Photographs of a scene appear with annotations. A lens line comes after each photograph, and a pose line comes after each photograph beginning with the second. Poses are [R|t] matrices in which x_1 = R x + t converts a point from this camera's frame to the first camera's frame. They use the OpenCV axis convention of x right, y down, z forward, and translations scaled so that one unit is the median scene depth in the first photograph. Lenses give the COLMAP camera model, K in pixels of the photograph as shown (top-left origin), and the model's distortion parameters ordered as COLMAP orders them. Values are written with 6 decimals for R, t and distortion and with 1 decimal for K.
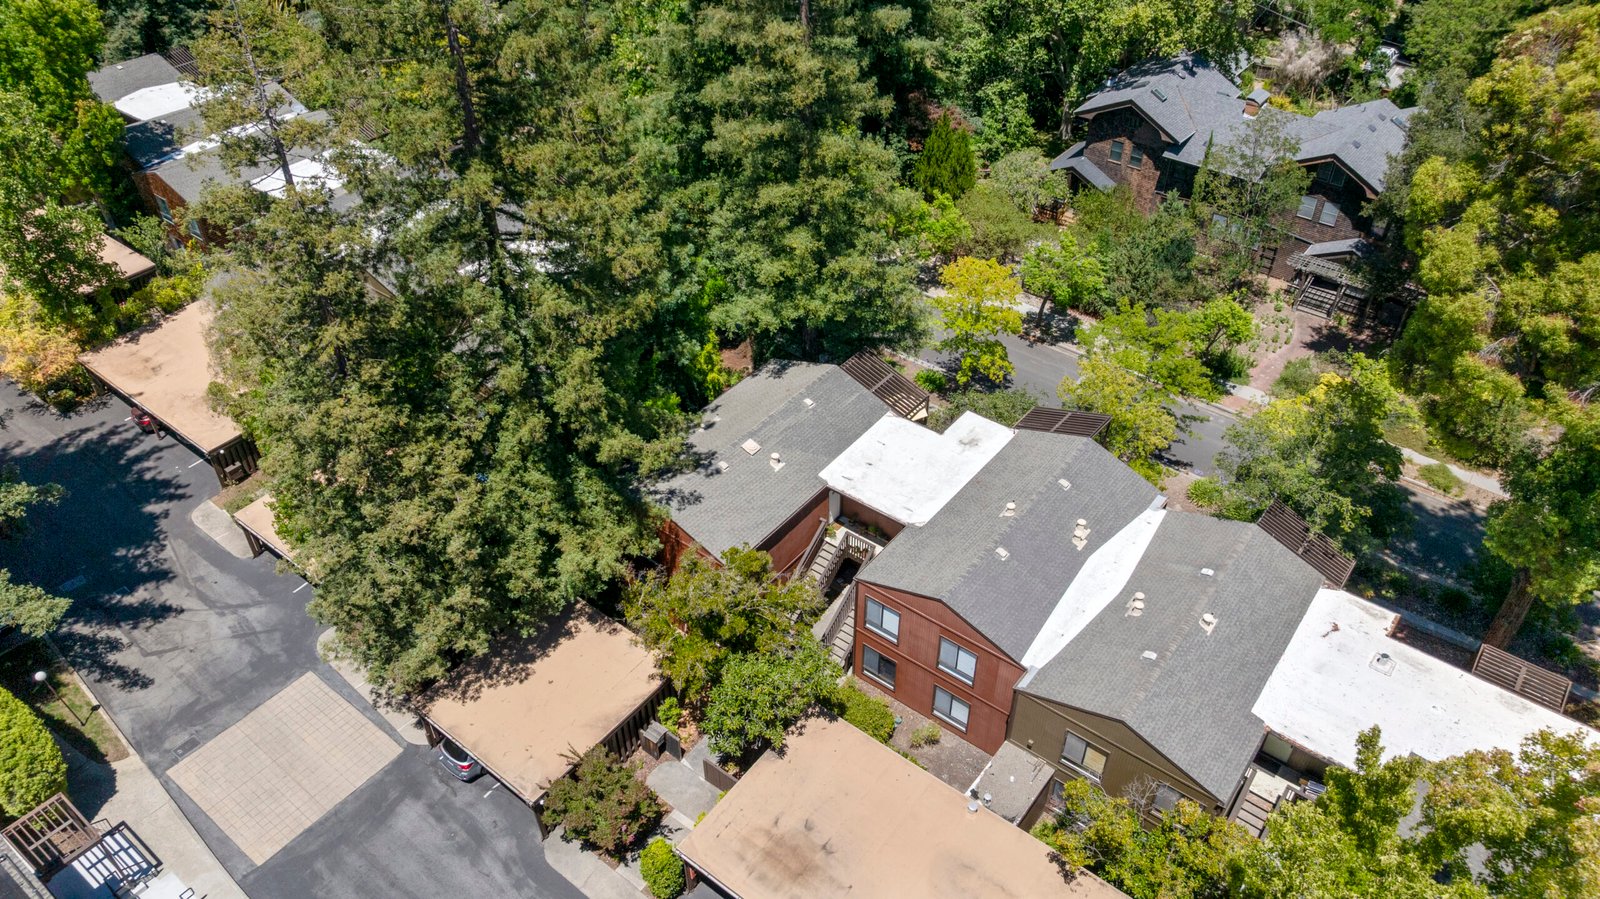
lens RADIAL K [[1098.3, 0, 800.0], [0, 1098.3, 449.5], [0, 0, 1]] dist [-0.001888, -0.000471]
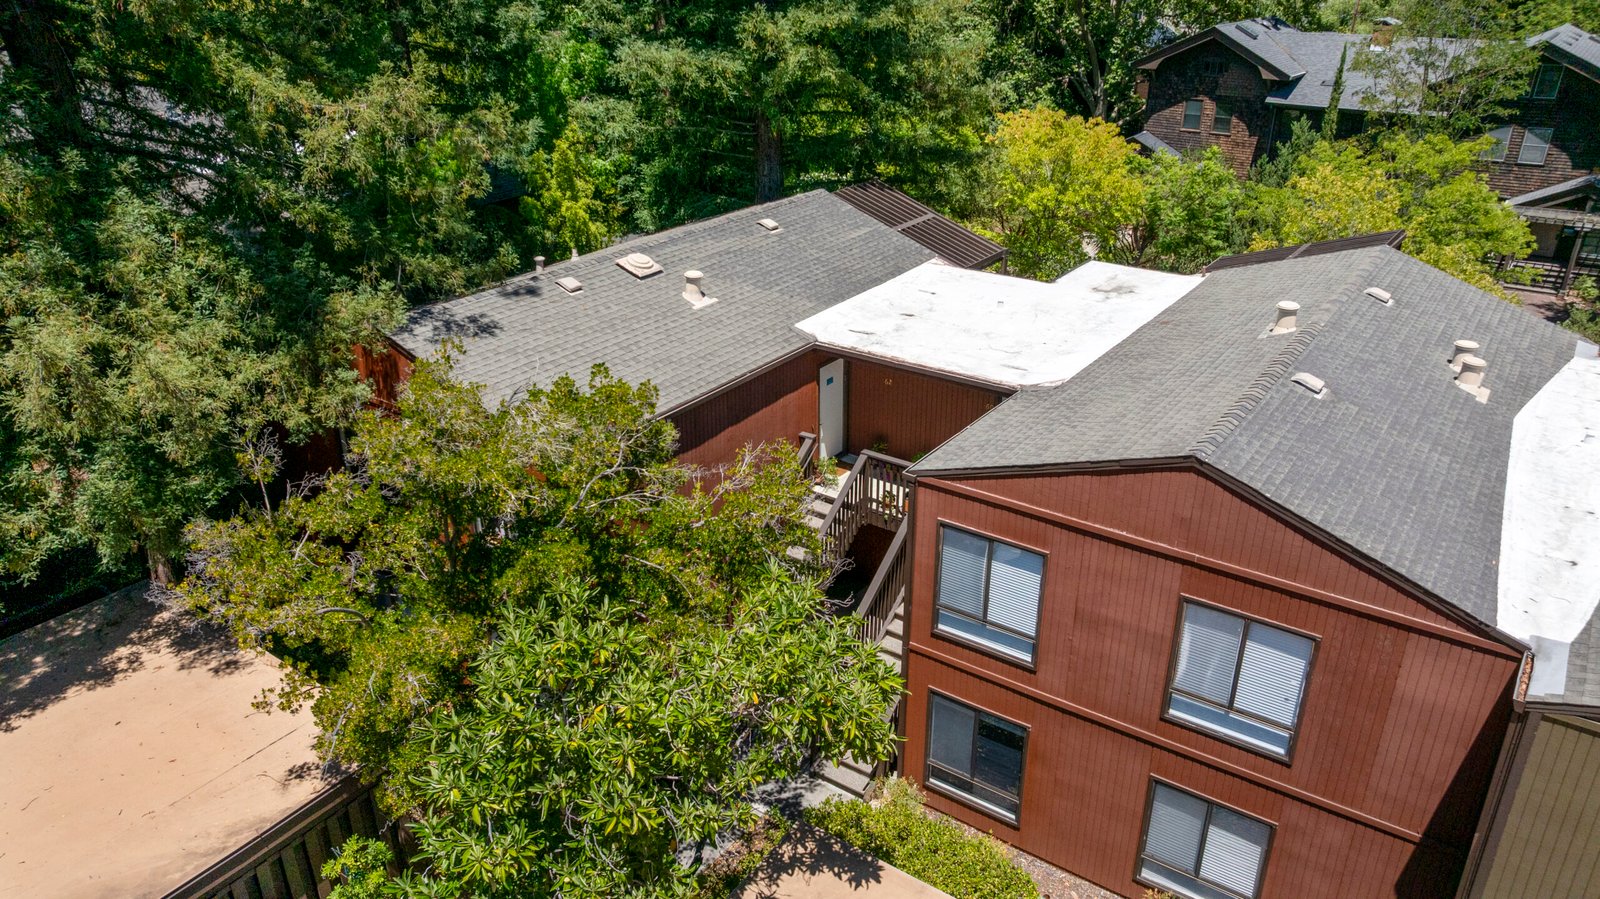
lens RADIAL K [[1140.1, 0, 800.0], [0, 1140.1, 449.5], [0, 0, 1]] dist [-0.004850, -0.002672]
pose [[0.998949, -0.025636, 0.038002, 0.001244], [0.034046, 0.970033, -0.240575, 0.182788], [-0.030696, 0.241616, 0.969886, 0.589362]]
